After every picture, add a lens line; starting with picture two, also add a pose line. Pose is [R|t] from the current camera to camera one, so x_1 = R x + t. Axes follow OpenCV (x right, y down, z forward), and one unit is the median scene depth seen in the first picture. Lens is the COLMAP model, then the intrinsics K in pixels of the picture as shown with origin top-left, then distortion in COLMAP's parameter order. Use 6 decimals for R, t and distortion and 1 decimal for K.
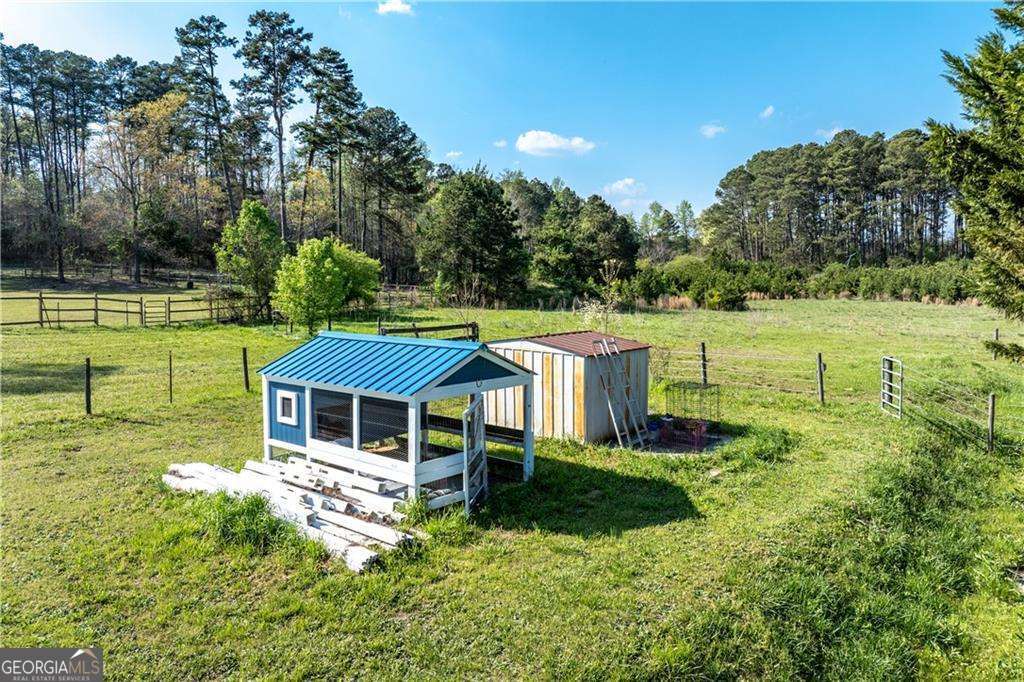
lens RADIAL K [[736.4, 0, 528.8], [0, 736.4, 329.3], [0, 0, 1]] dist [-0.033425, -0.002839]
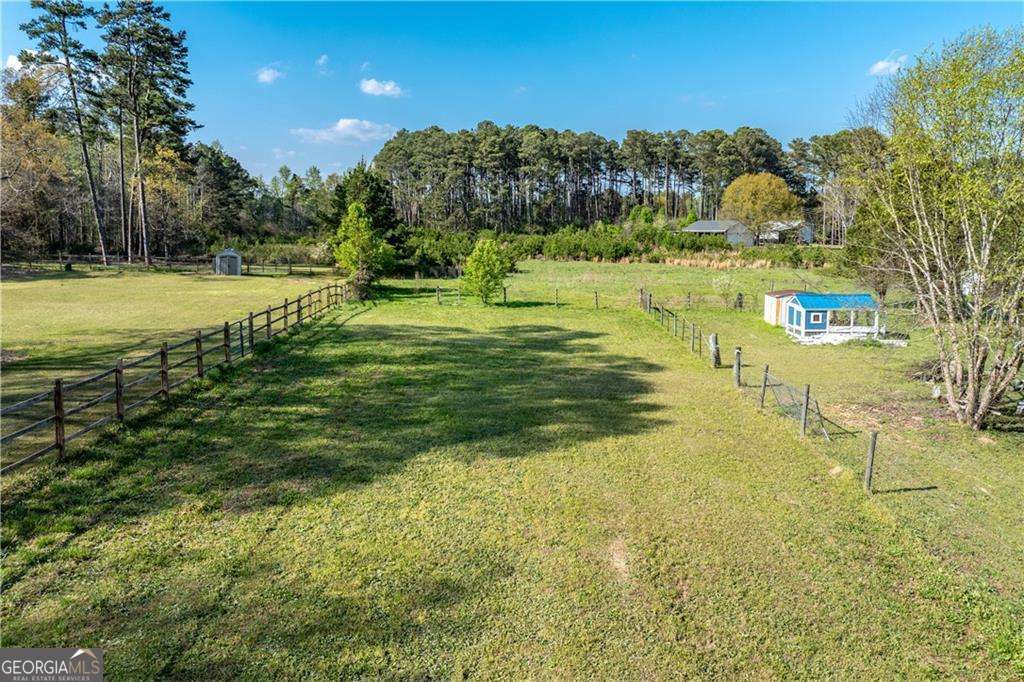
lens RADIAL K [[736.4, 0, 528.8], [0, 736.4, 329.3], [0, 0, 1]] dist [-0.033425, -0.002839]
pose [[0.821643, -0.070299, 0.565651, -0.249425], [0.037995, 0.996913, 0.068707, -0.005251], [-0.568735, -0.034961, 0.821777, -0.076882]]
